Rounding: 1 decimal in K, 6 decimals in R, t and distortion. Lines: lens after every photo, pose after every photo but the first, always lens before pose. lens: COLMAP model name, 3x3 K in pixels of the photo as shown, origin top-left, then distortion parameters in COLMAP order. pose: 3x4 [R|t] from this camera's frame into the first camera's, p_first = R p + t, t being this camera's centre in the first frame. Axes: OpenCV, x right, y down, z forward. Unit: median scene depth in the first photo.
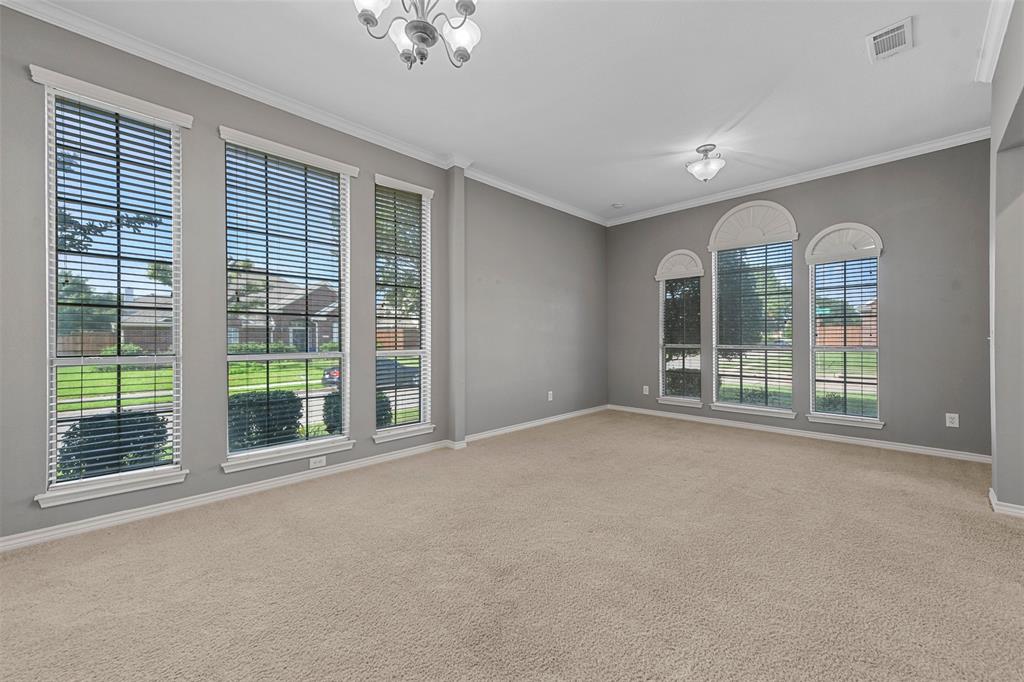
lens RADIAL K [[404.0, 0, 514.0], [0, 404.0, 339.4], [0, 0, 1]] dist [0.015711, -0.000117]
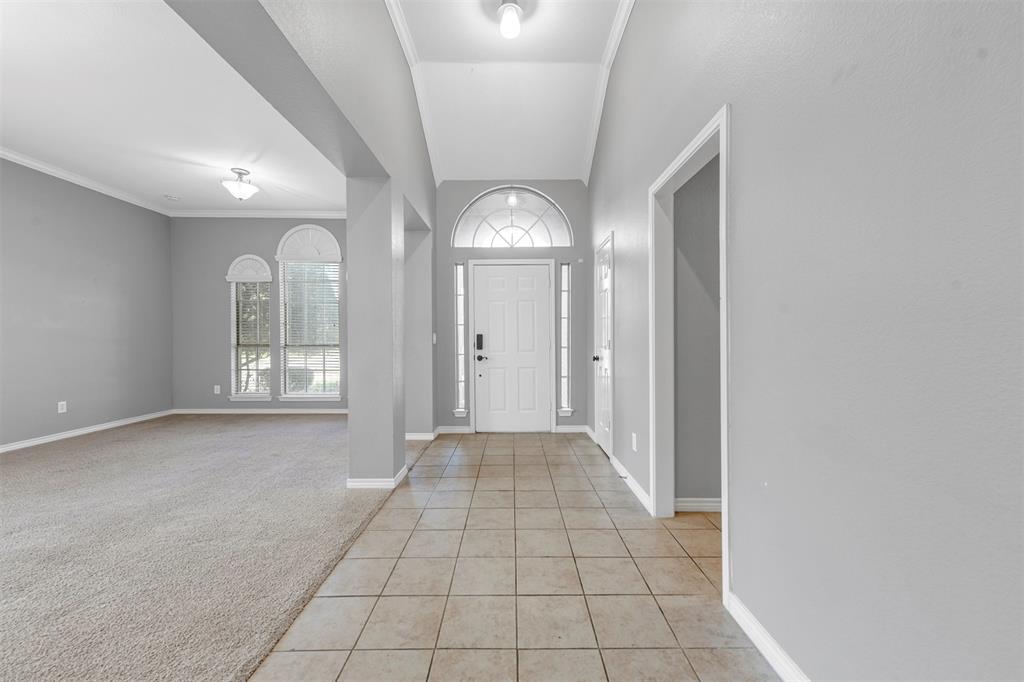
lens RADIAL K [[404.0, 0, 513.6], [0, 404.0, 343.5], [0, 0, 1]] dist [0.015711, -0.000117]
pose [[0.704854, -0.011130, 0.709265, 0.154723], [-0.001003, 0.999860, 0.016686, -0.007743], [-0.709352, -0.012473, 0.704745, -0.273954]]
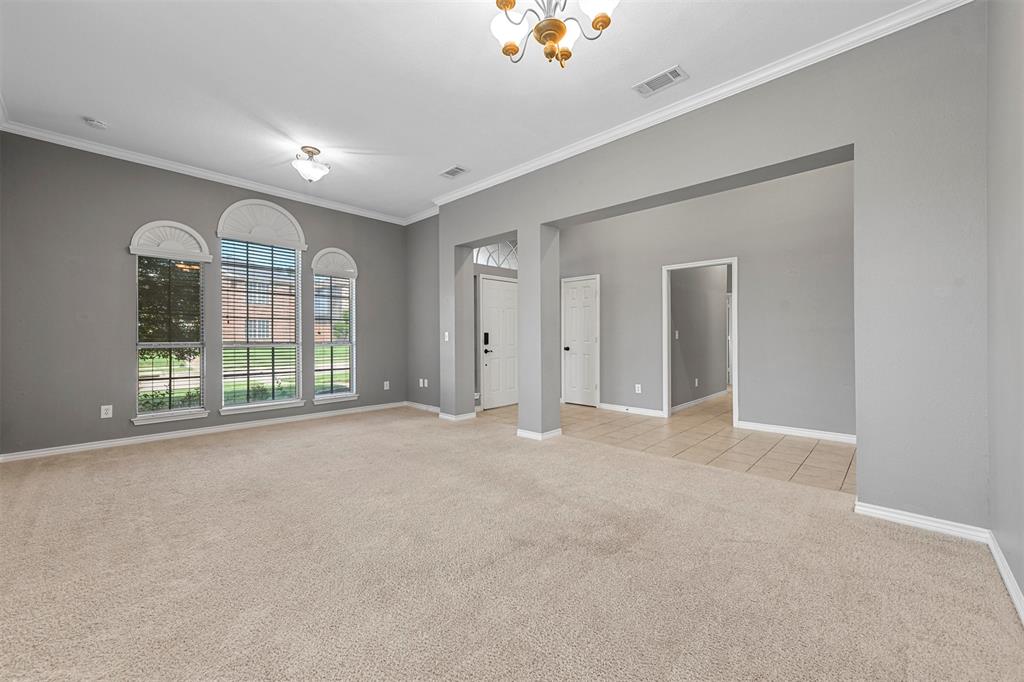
lens RADIAL K [[404.0, 0, 512.7], [0, 404.0, 341.5], [0, 0, 1]] dist [0.015711, -0.000117]
pose [[-0.027876, -0.013269, 0.999523, -0.448724], [-0.003855, 0.999906, 0.013166, -0.003568], [-0.999604, -0.003486, -0.027924, 0.410316]]
